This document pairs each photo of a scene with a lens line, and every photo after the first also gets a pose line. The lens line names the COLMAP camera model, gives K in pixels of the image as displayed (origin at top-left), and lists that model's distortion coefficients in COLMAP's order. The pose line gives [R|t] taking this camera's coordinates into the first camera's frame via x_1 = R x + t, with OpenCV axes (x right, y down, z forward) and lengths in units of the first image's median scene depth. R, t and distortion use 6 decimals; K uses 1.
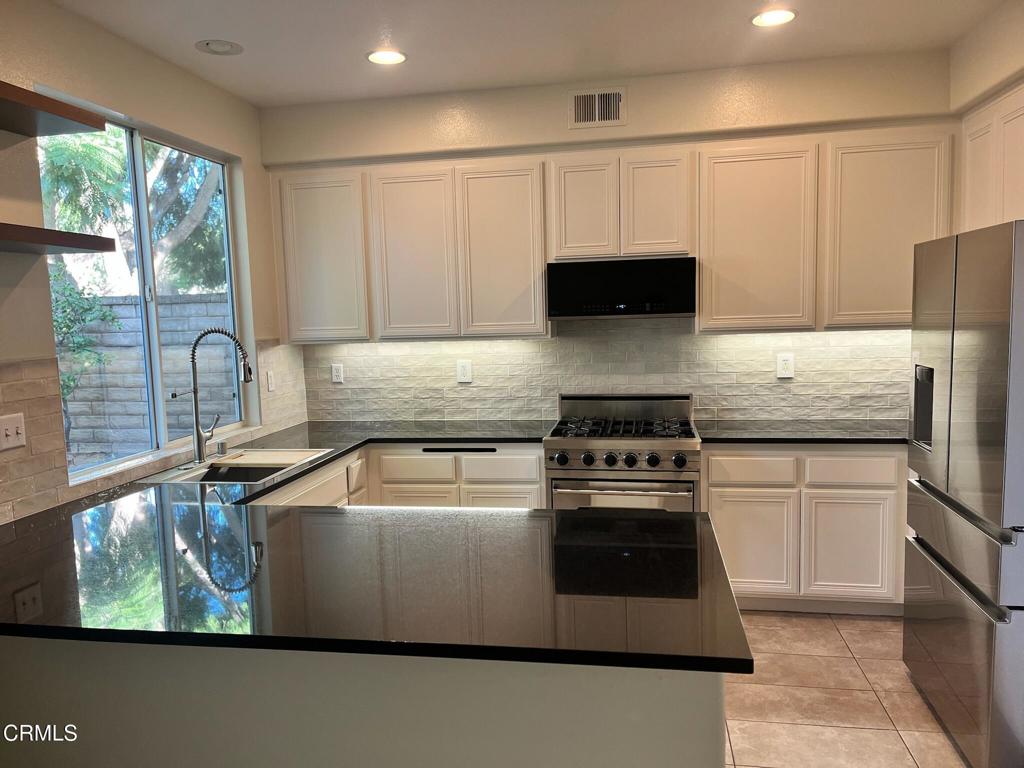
lens RADIAL K [[779.9, 0, 516.8], [0, 779.9, 391.2], [0, 0, 1]] dist [0.045759, -0.029665]
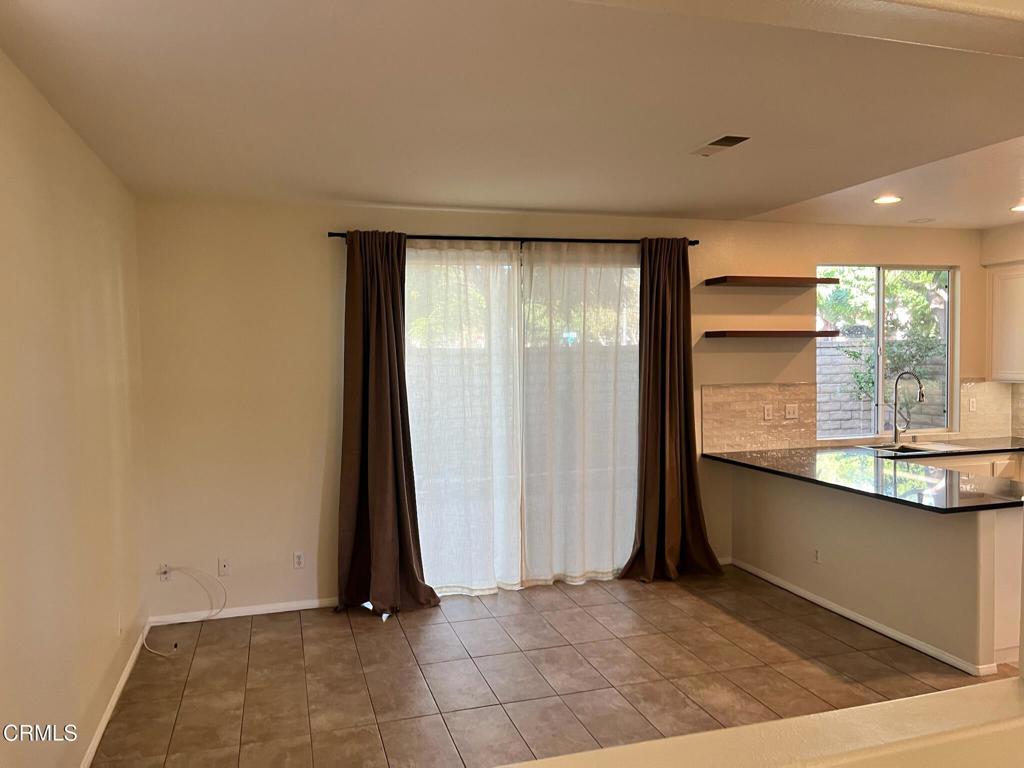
lens RADIAL K [[779.9, 0, 512.7], [0, 779.9, 383.9], [0, 0, 1]] dist [0.045759, -0.029665]
pose [[0.455280, 0.057755, -0.888473, 0.807172], [-0.091428, 0.995651, 0.017872, 0.000850], [0.885641, 0.073095, 0.458581, -0.635535]]
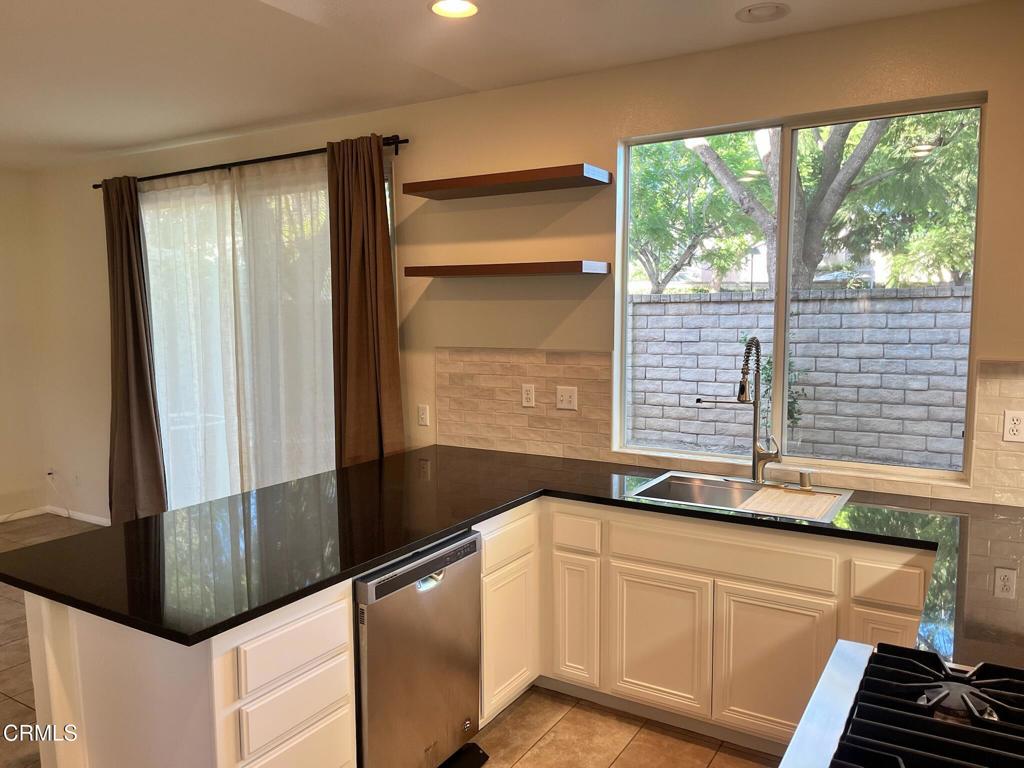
lens RADIAL K [[779.9, 0, 513.4], [0, 779.9, 385.7], [0, 0, 1]] dist [0.045759, -0.029665]
pose [[-0.362310, 0.135485, -0.922158, 0.536278], [-0.072506, 0.982284, 0.172806, -0.157469], [0.929233, 0.129471, -0.346068, 1.024593]]
